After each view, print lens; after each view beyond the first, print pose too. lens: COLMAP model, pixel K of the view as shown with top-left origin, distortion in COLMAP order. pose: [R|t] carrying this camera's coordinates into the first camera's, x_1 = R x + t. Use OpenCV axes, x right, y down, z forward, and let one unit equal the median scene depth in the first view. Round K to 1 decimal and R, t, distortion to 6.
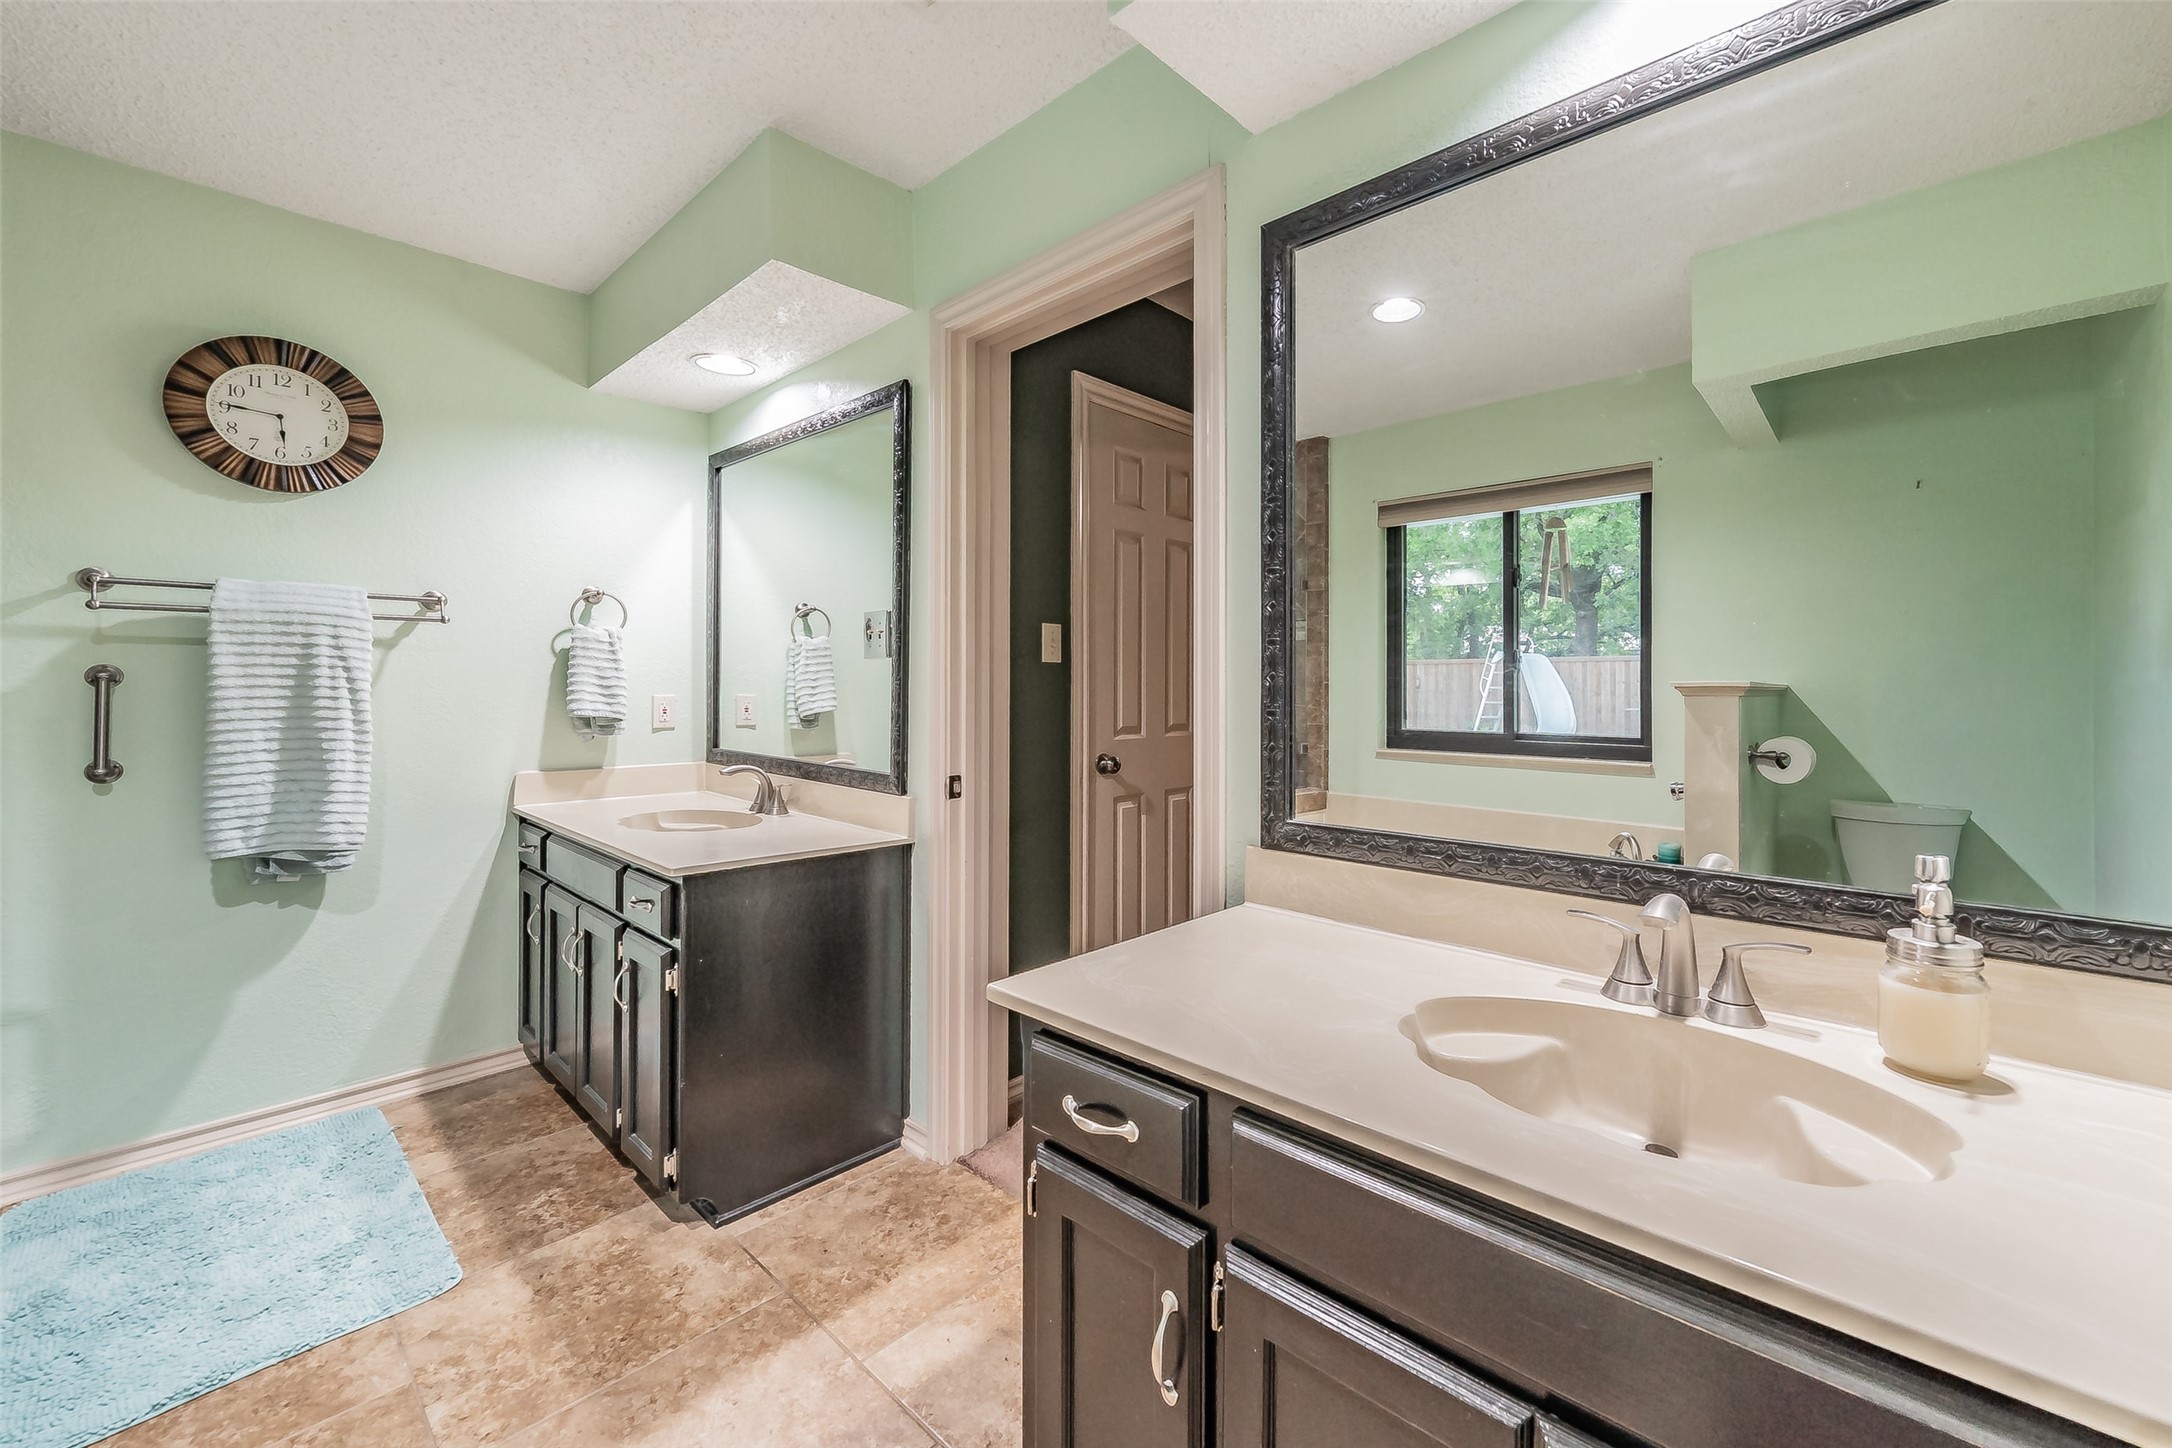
lens RADIAL K [[819.6, 0, 1172.0], [0, 819.6, 685.0], [0, 0, 1]] dist [-0.002748, 0.000125]
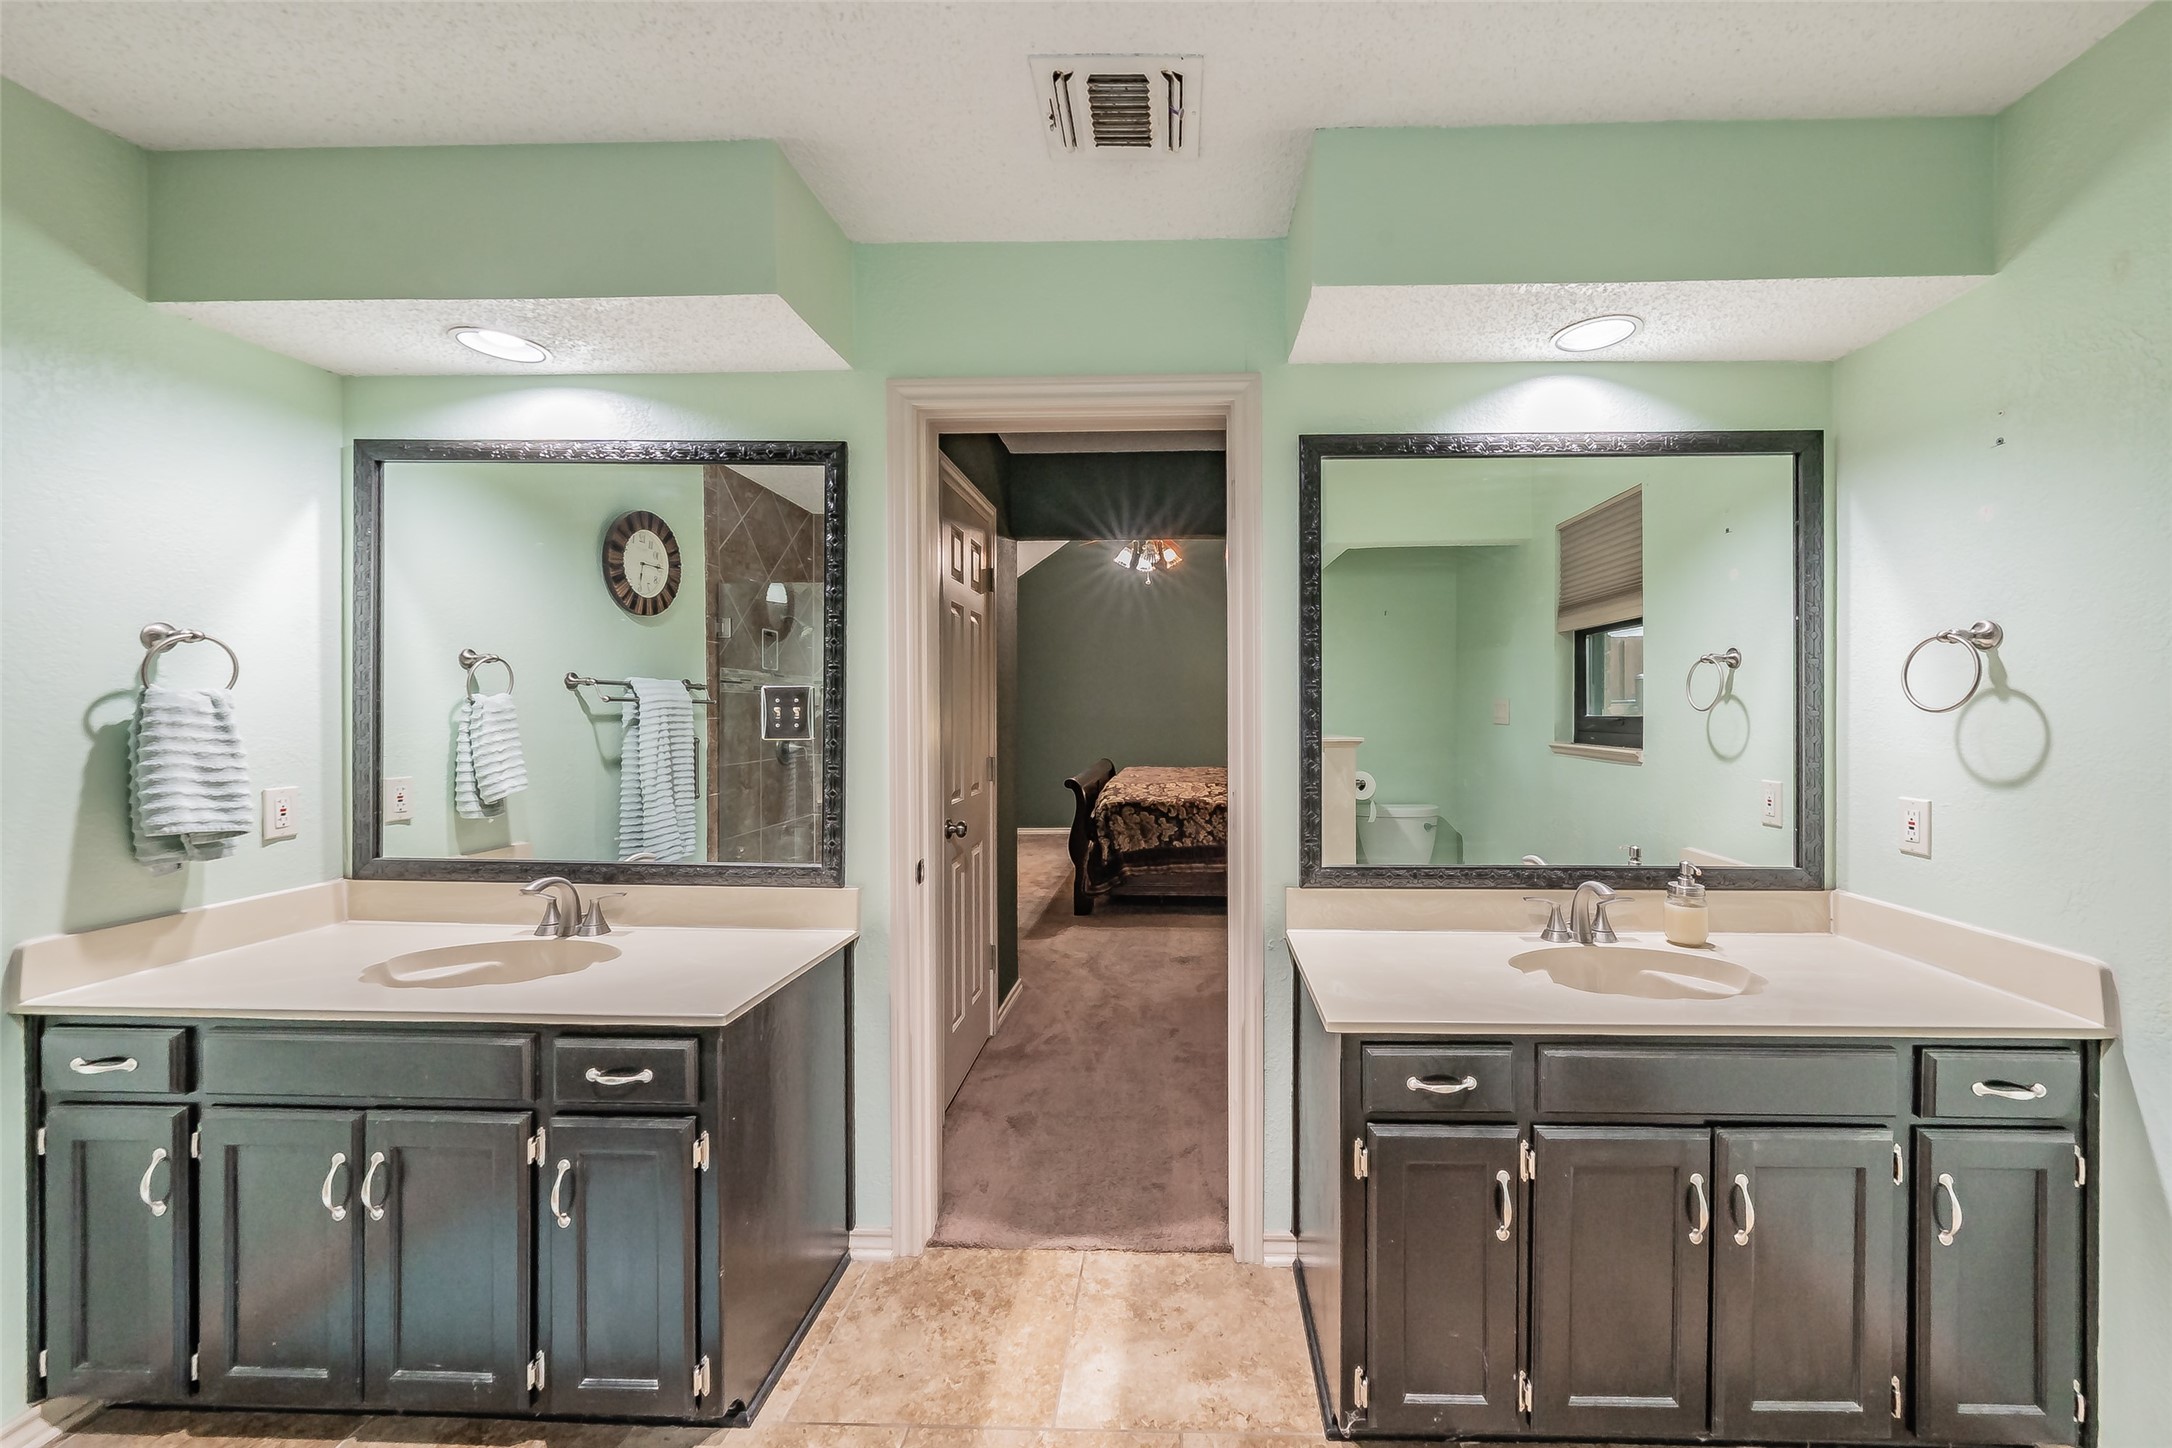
lens RADIAL K [[758.7, 0, 1159.3], [0, 758.7, 715.0], [0, 0, 1]] dist [-0.001523, 0.000018]
pose [[0.786919, -0.003376, 0.617047, -0.488863], [0.000923, 0.999990, 0.004294, -0.054962], [-0.617056, -0.002810, 0.786914, 0.081830]]
